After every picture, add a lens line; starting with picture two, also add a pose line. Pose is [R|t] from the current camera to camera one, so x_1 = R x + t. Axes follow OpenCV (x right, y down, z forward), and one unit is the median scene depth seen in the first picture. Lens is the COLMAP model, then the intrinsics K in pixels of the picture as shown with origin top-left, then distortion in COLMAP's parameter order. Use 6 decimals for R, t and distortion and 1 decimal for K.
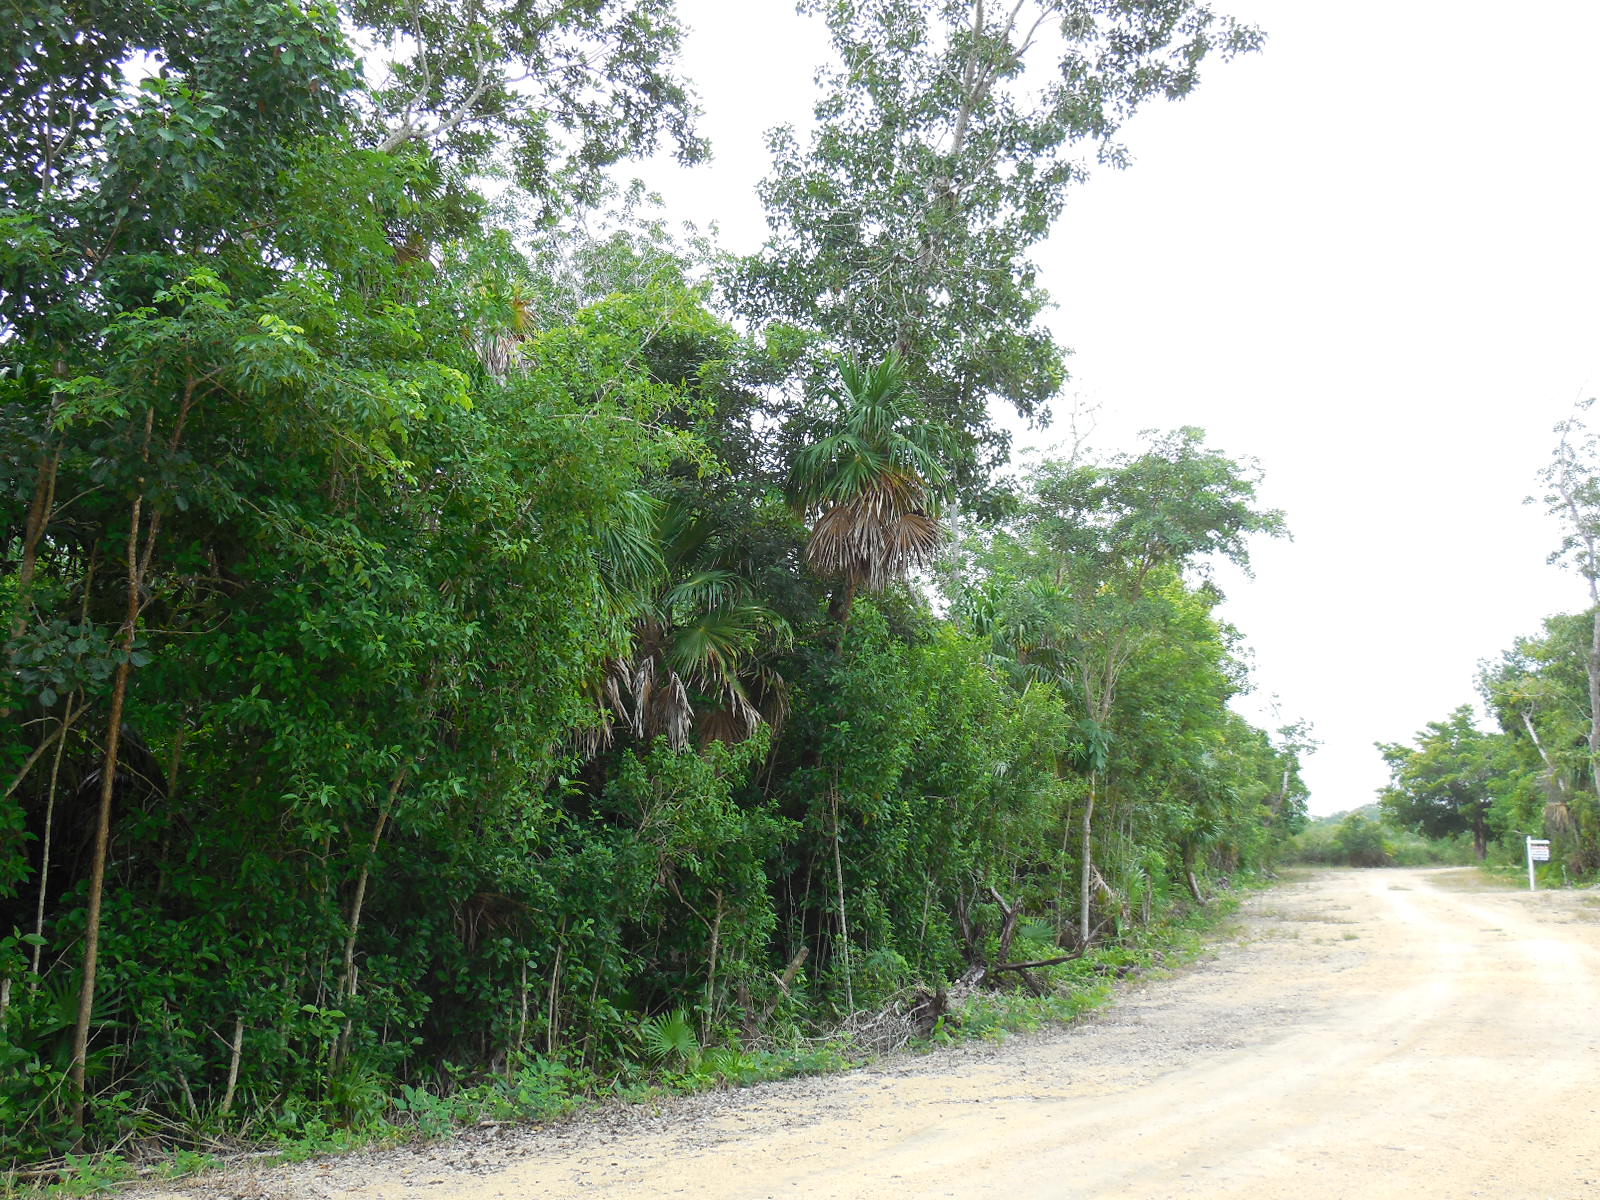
lens RADIAL K [[1850.6, 0, 800.0], [0, 1850.6, 600.0], [0, 0, 1]] dist [-0.013608, -0.018804]
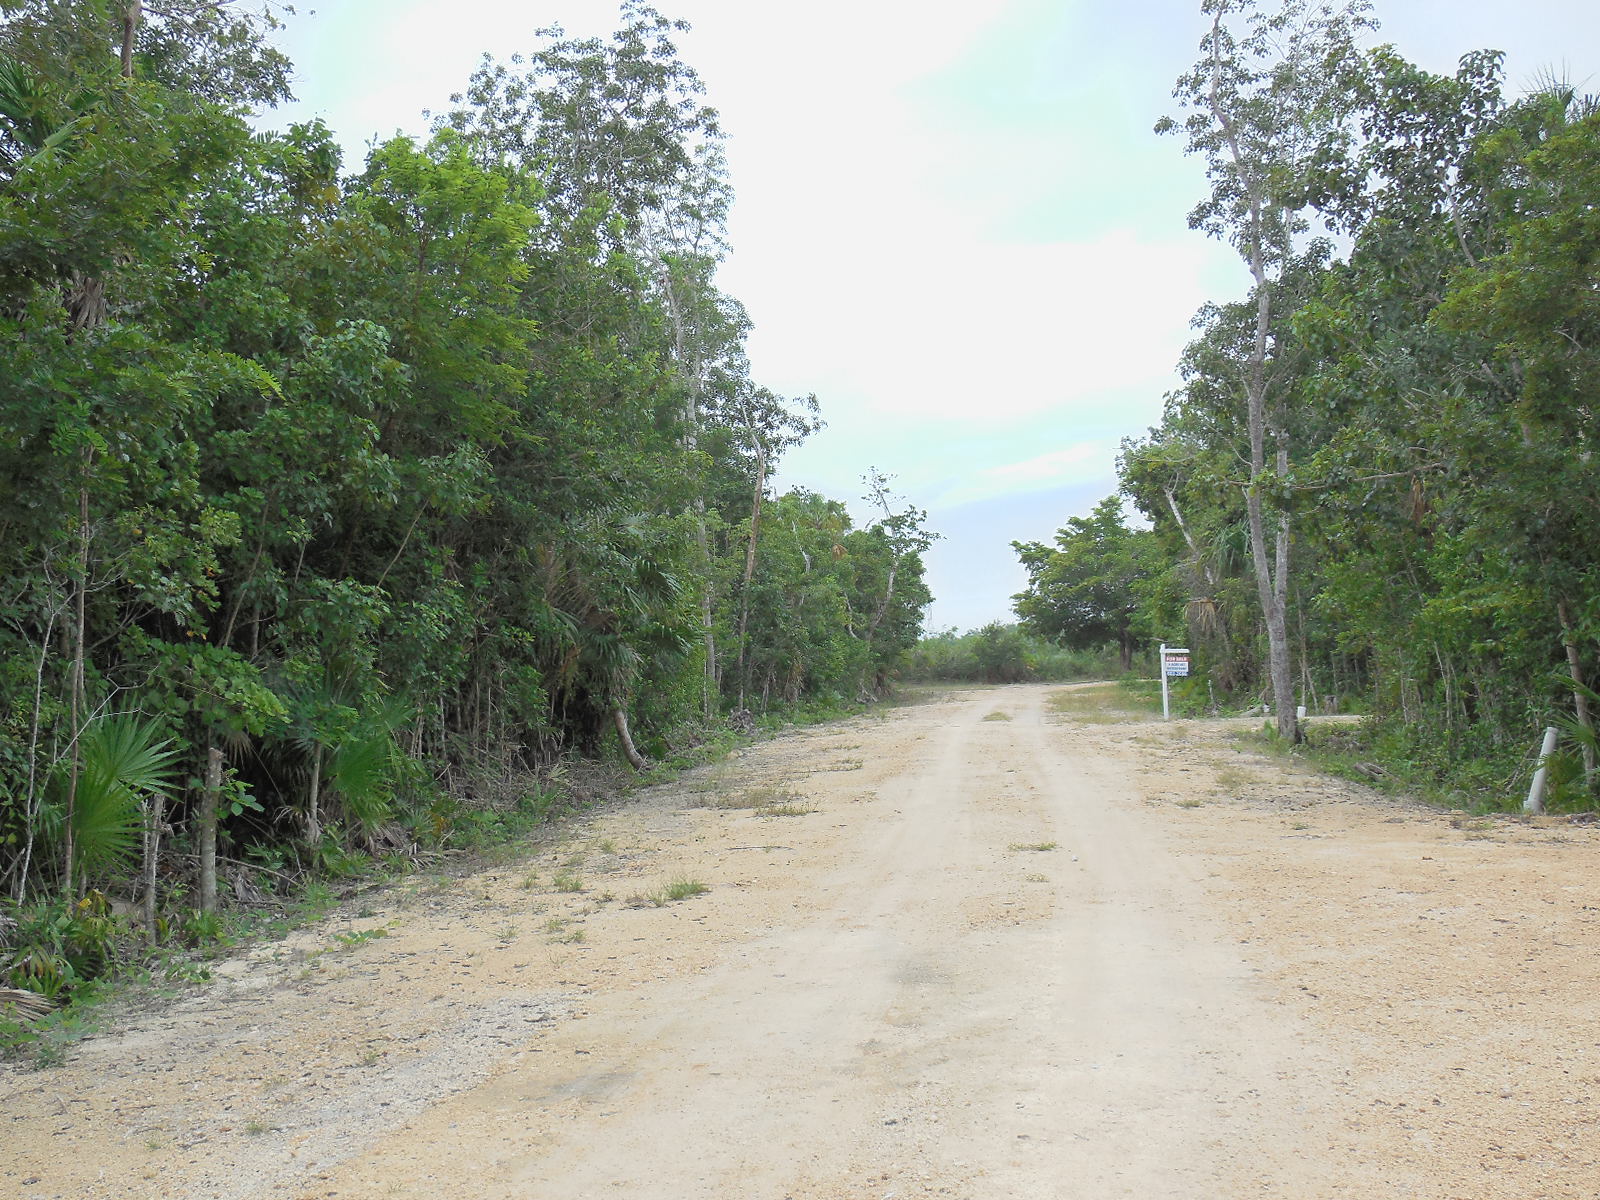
lens RADIAL K [[1850.6, 0, 800.0], [0, 1850.6, 600.0], [0, 0, 1]] dist [-0.013608, -0.018804]
pose [[0.985934, -0.015364, 0.166428, 0.078197], [-0.000680, 0.995389, 0.095917, 0.024238], [-0.167134, -0.094681, 0.981377, 0.182863]]
